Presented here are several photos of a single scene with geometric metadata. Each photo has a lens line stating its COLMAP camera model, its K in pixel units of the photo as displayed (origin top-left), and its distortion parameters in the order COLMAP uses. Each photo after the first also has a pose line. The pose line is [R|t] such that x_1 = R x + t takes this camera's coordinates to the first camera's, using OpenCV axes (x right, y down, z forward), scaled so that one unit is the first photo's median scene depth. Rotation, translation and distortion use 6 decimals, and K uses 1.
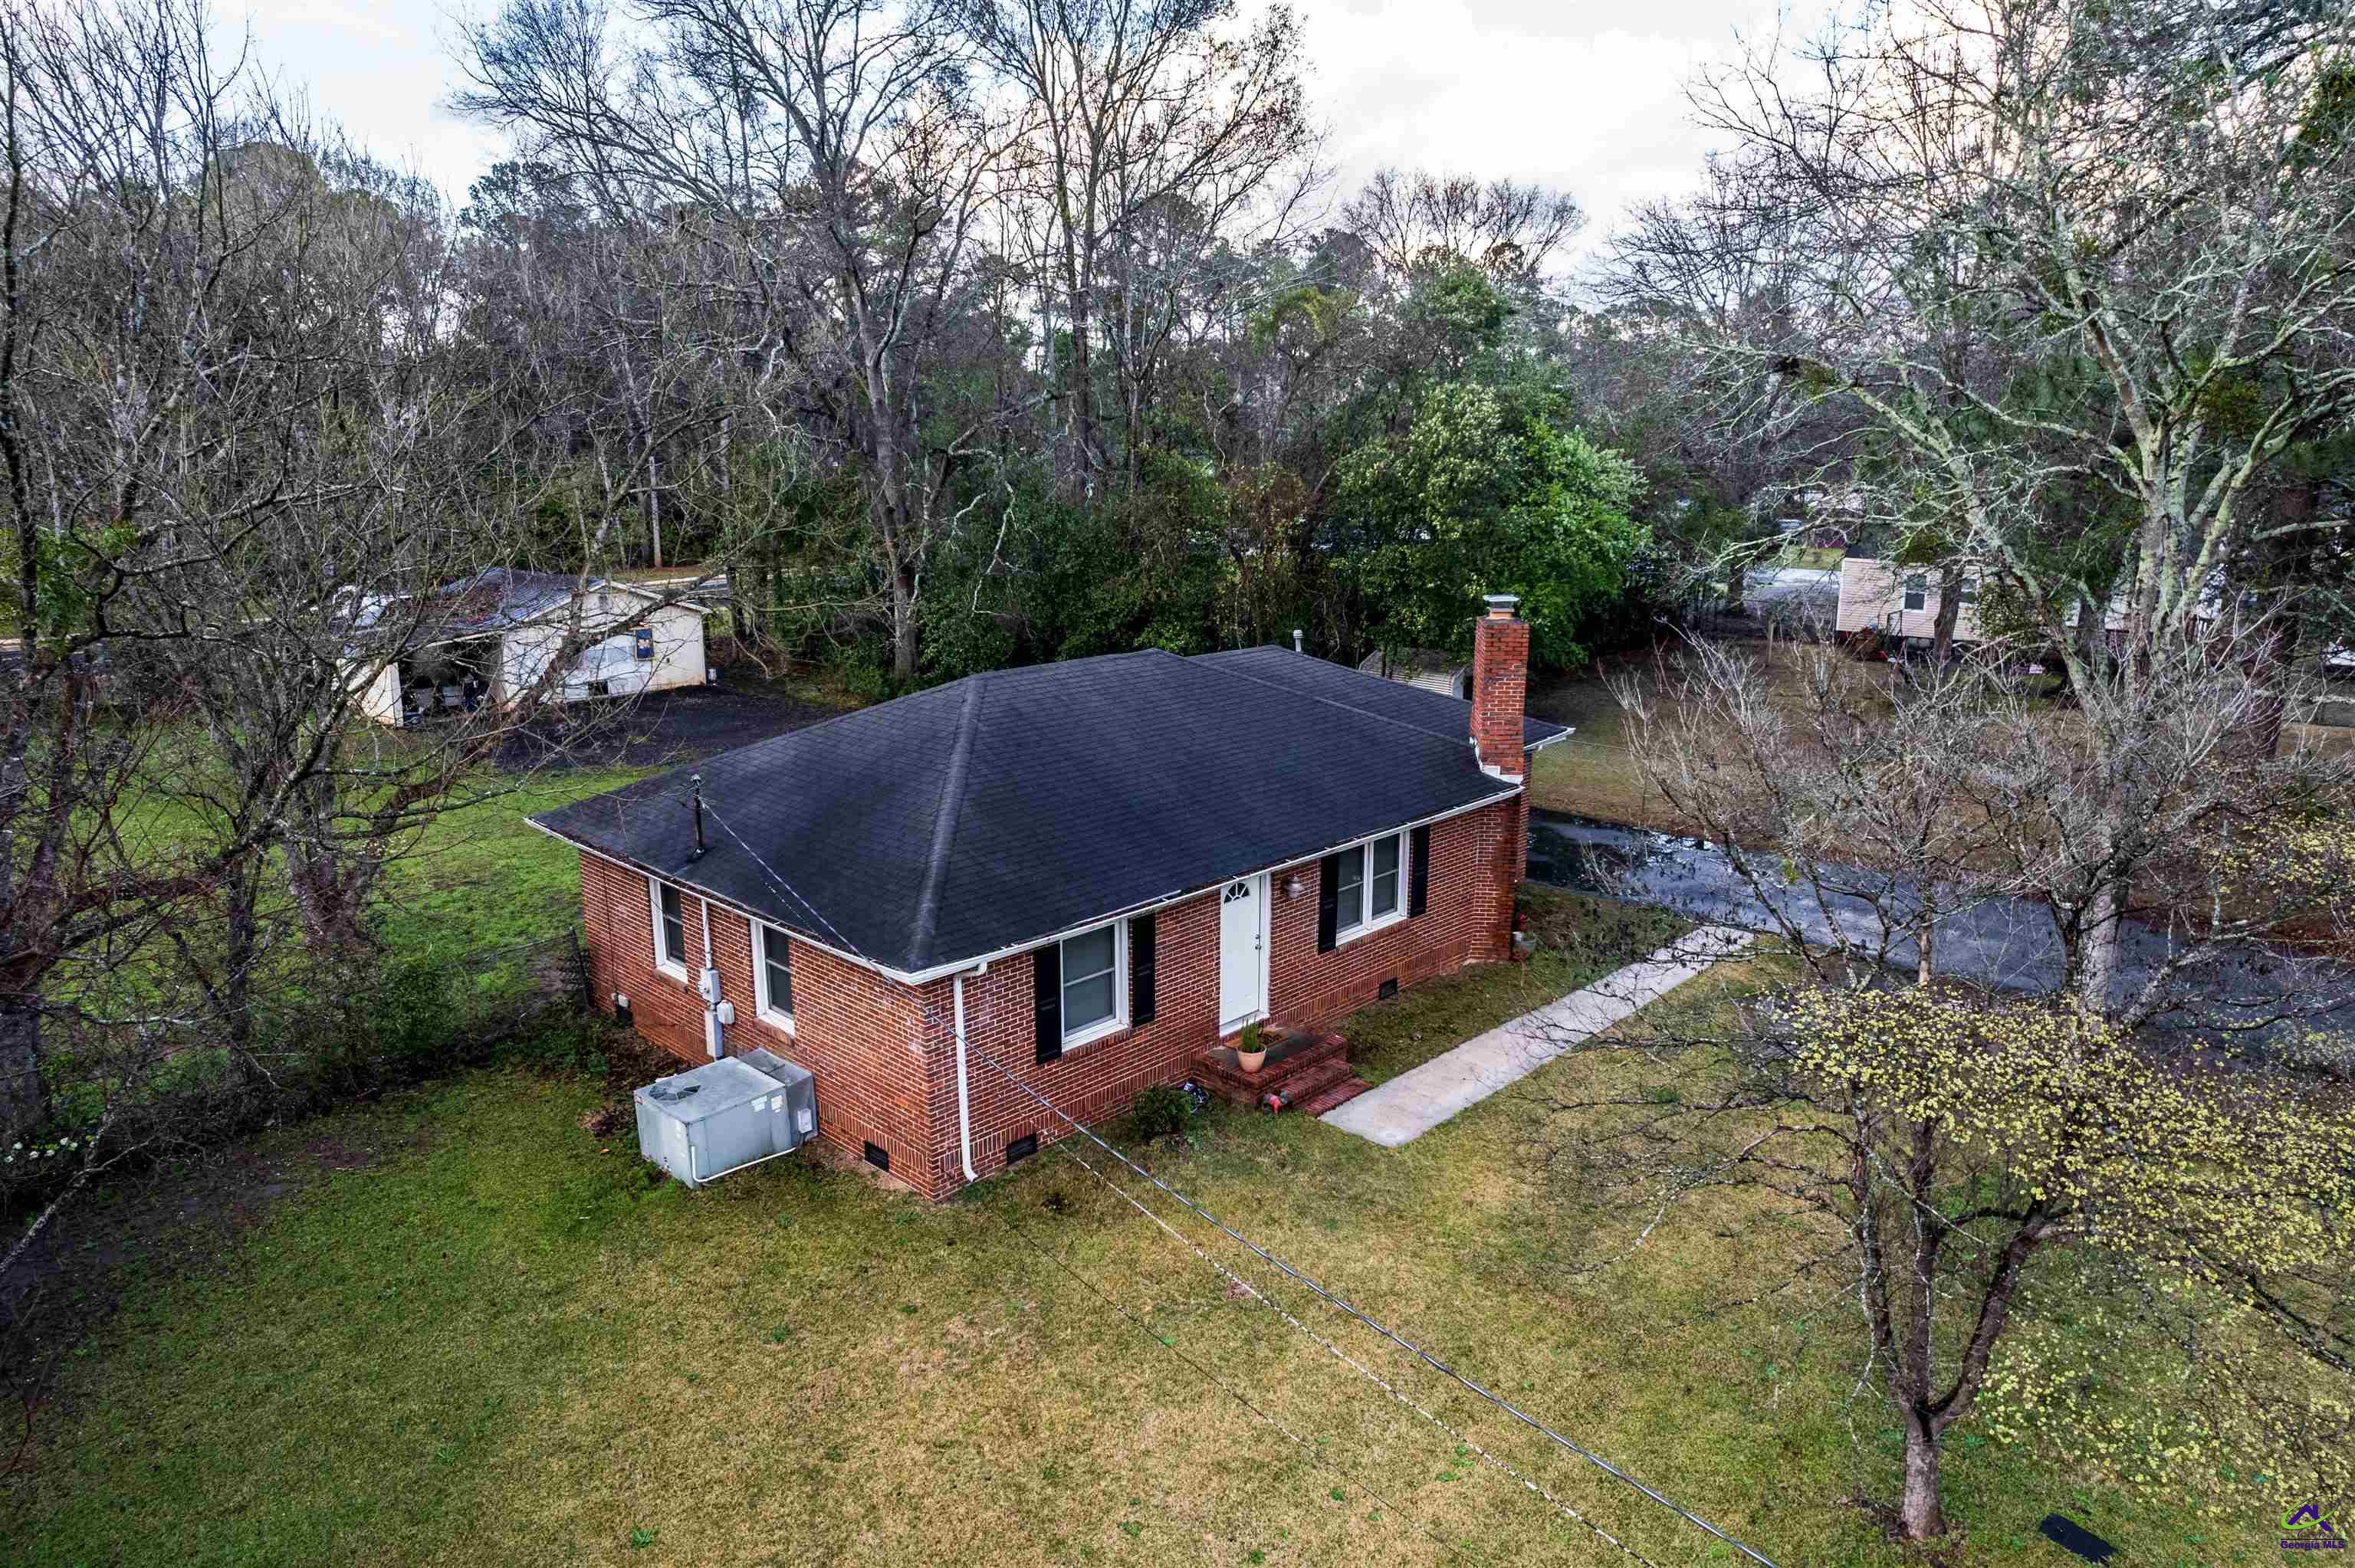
lens RADIAL K [[1495.9, 0, 1177.4], [0, 1495.9, 780.7], [0, 0, 1]] dist [-0.022759, 0.005702]
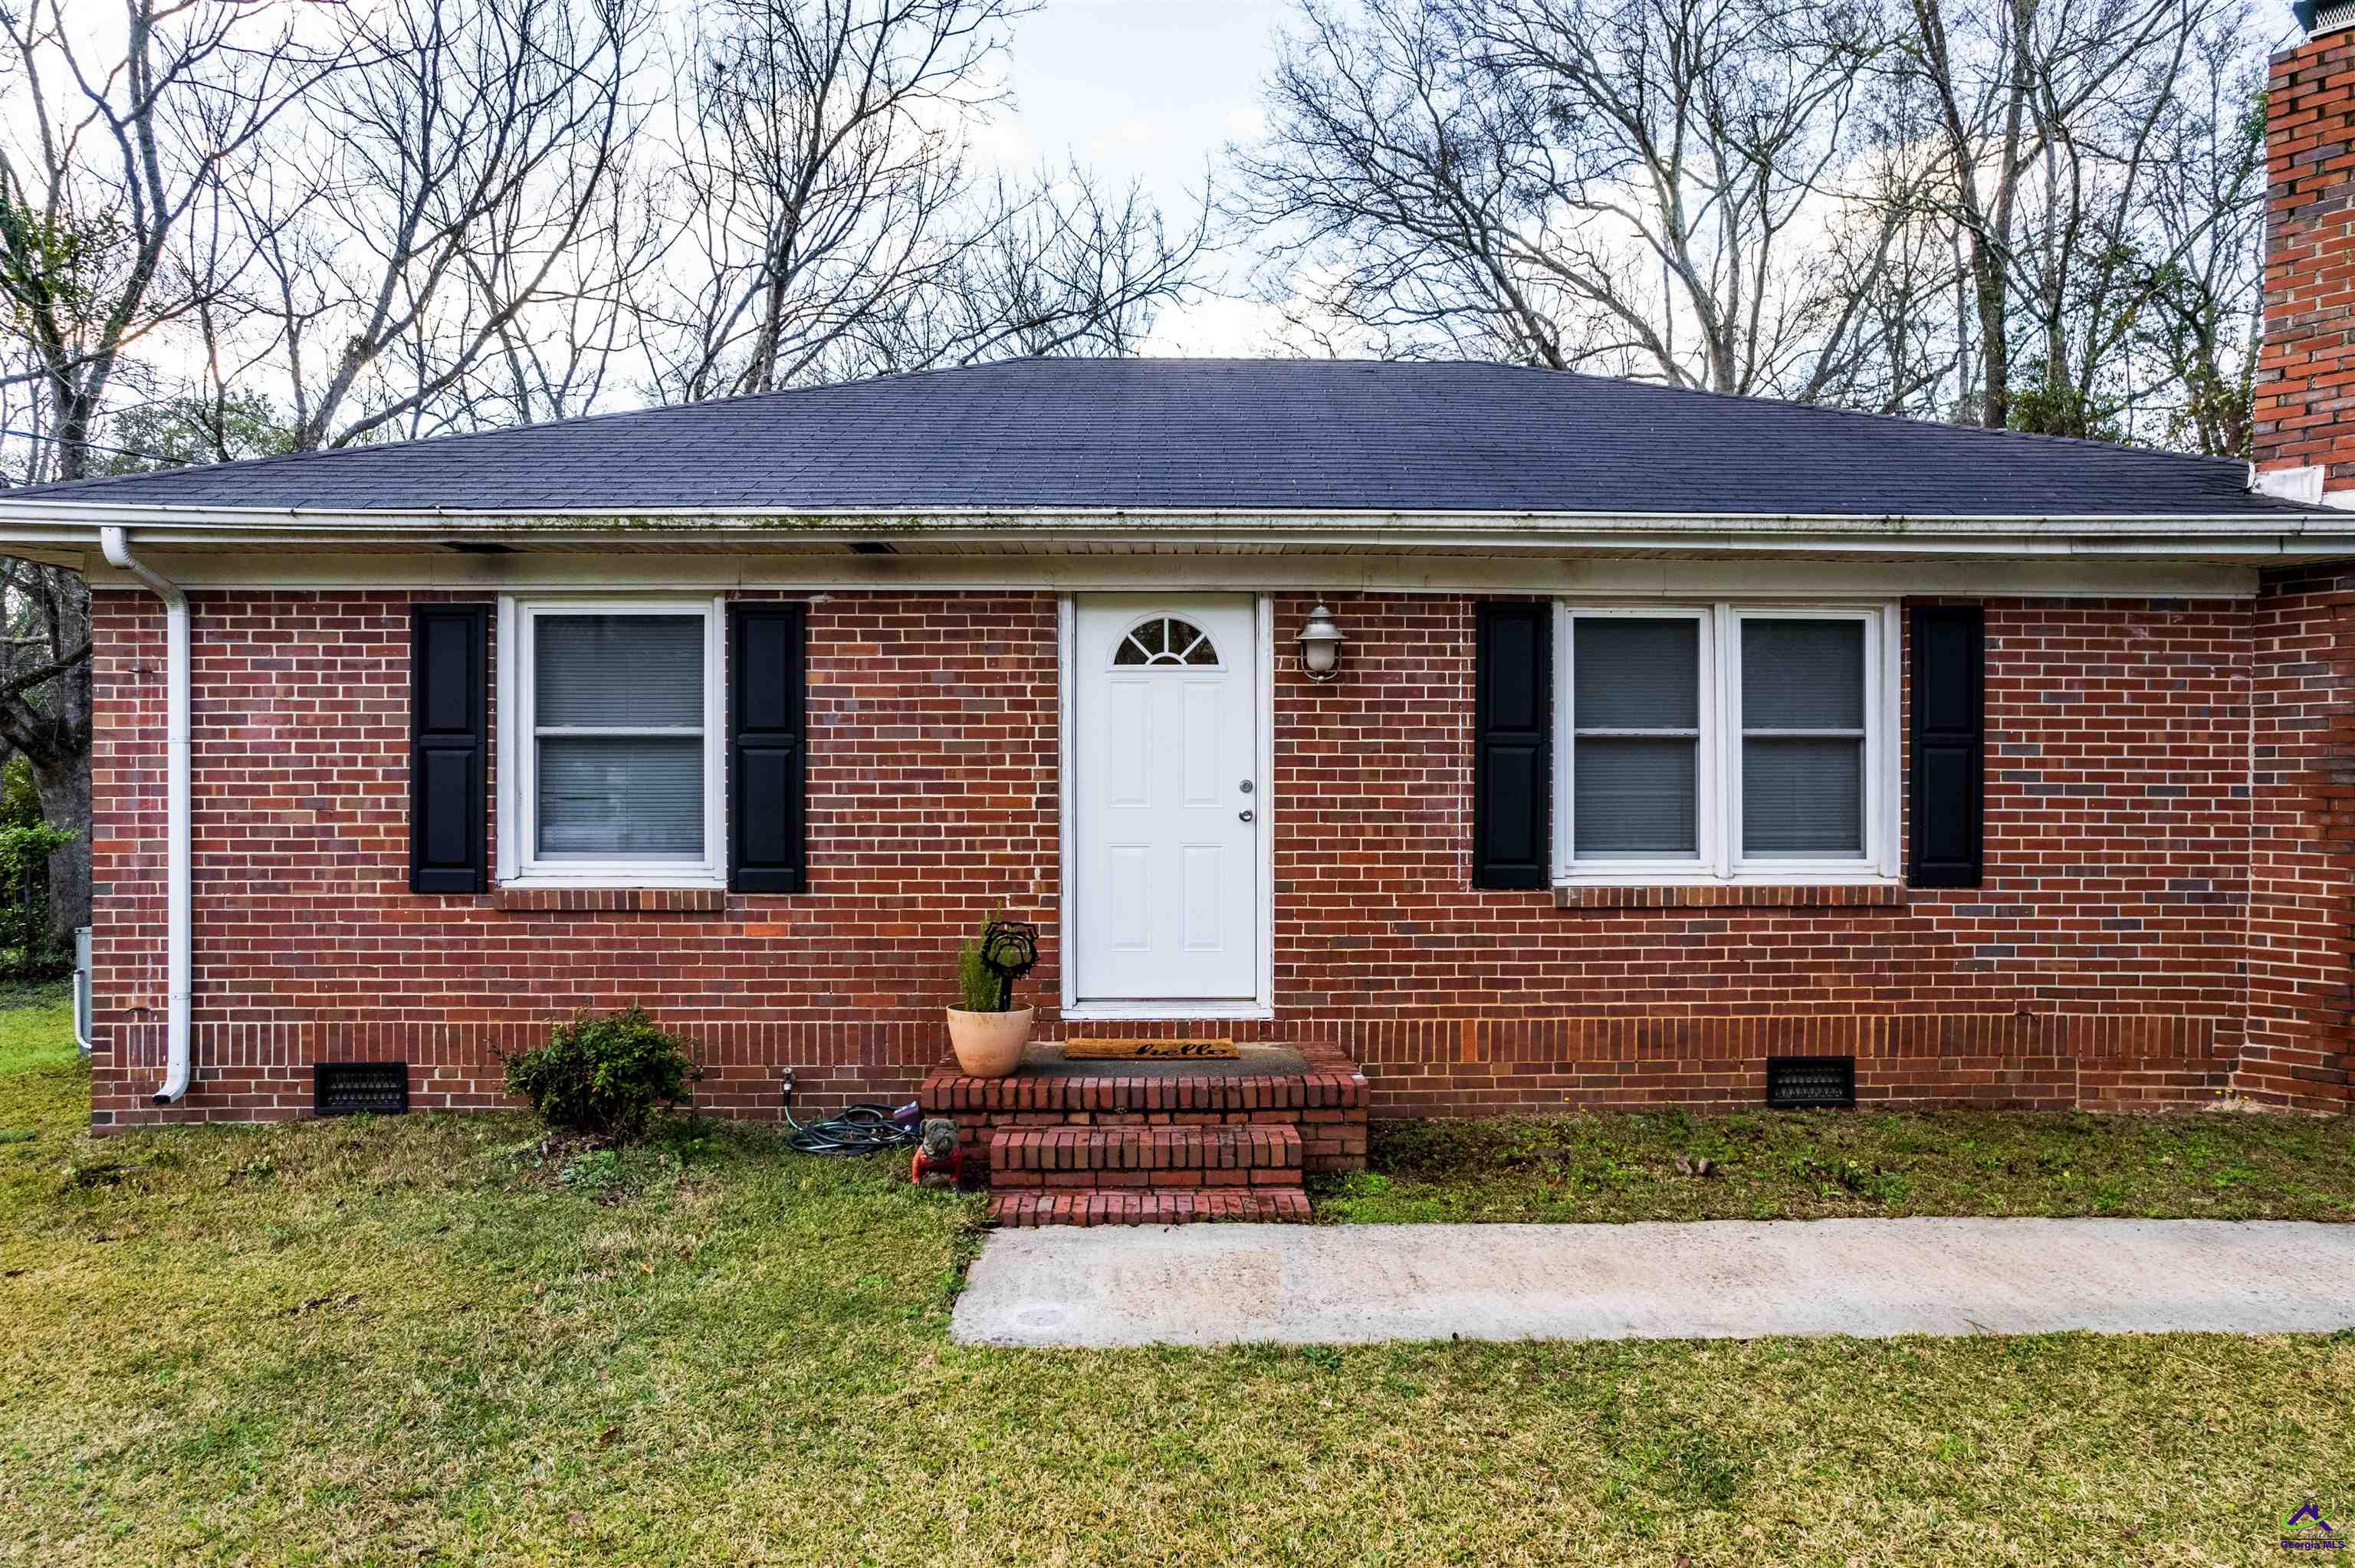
lens RADIAL K [[1495.9, 0, 1181.0], [0, 1495.9, 783.0], [0, 0, 1]] dist [-0.022759, 0.005702]
pose [[0.719905, -0.006288, -0.694044, 0.297118], [-0.157254, 0.972478, -0.171924, 0.168338], [0.676023, 0.232910, 0.699103, 0.719607]]
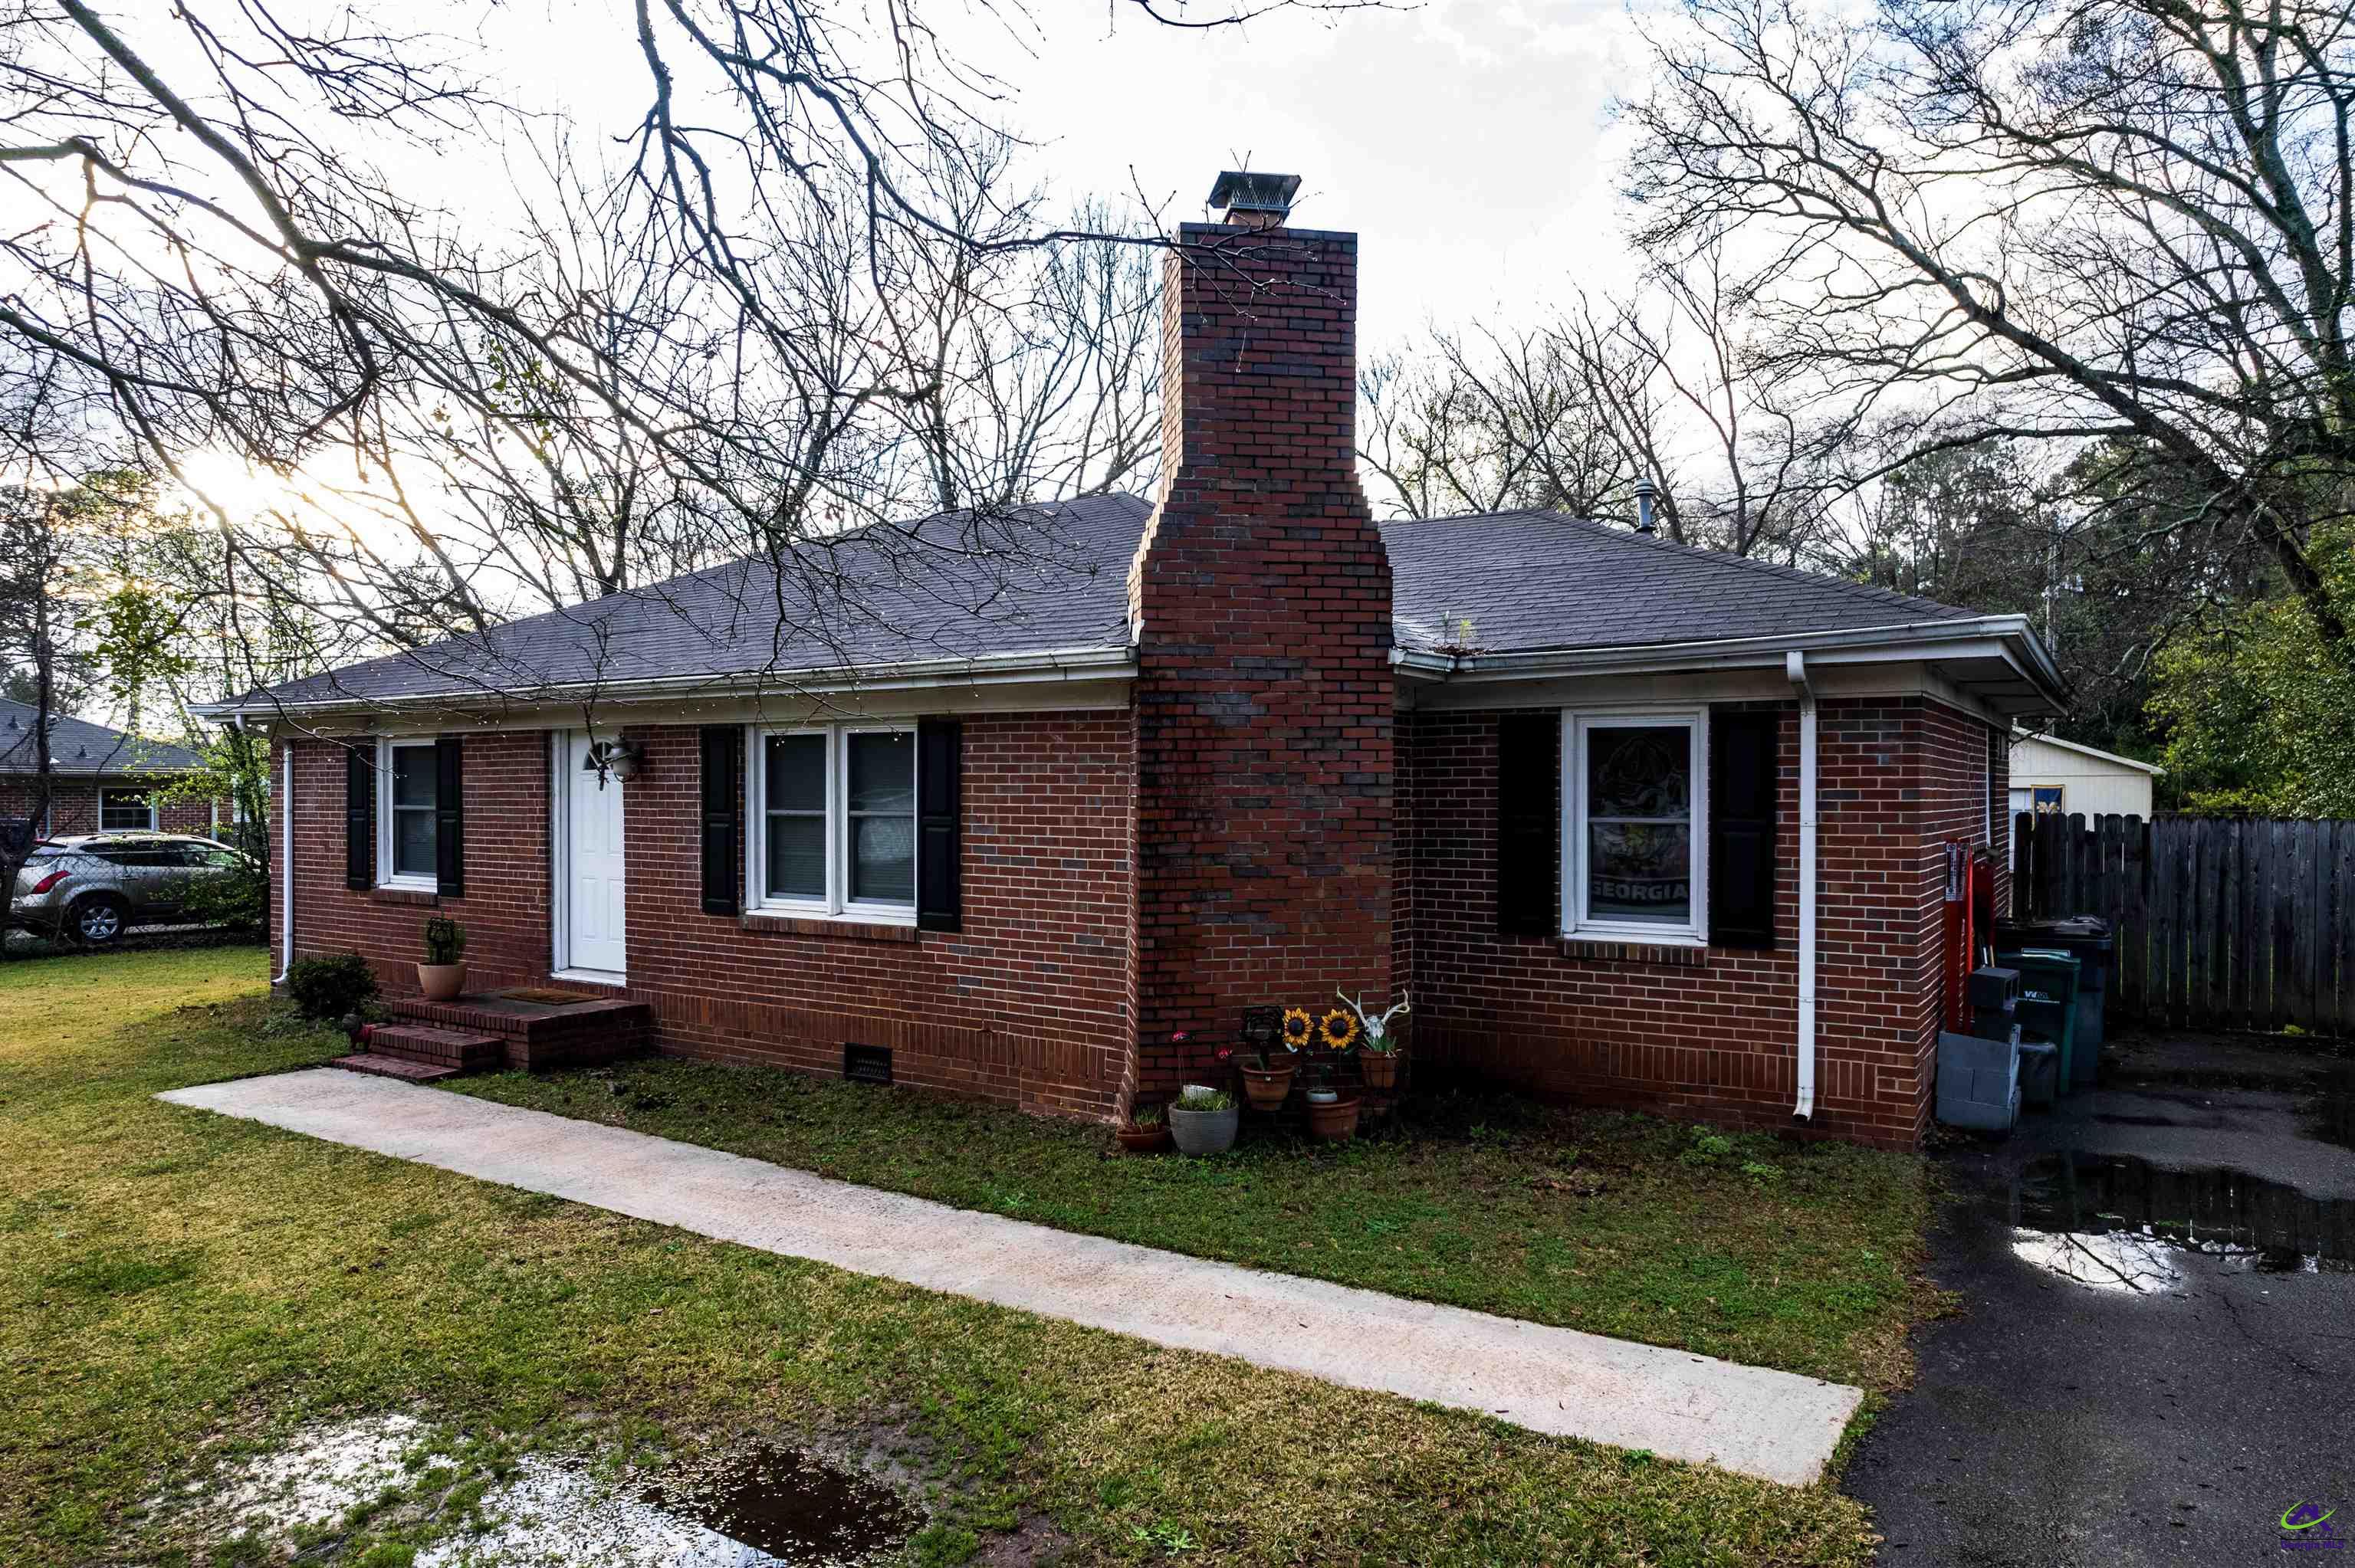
lens RADIAL K [[1495.9, 0, 1171.1], [0, 1495.9, 795.8], [0, 0, 1]] dist [-0.022759, 0.005702]
pose [[0.183213, -0.004063, -0.983065, 0.681938], [-0.230228, 0.972005, -0.046925, 0.062740], [0.955734, 0.234927, 0.177149, 1.084080]]
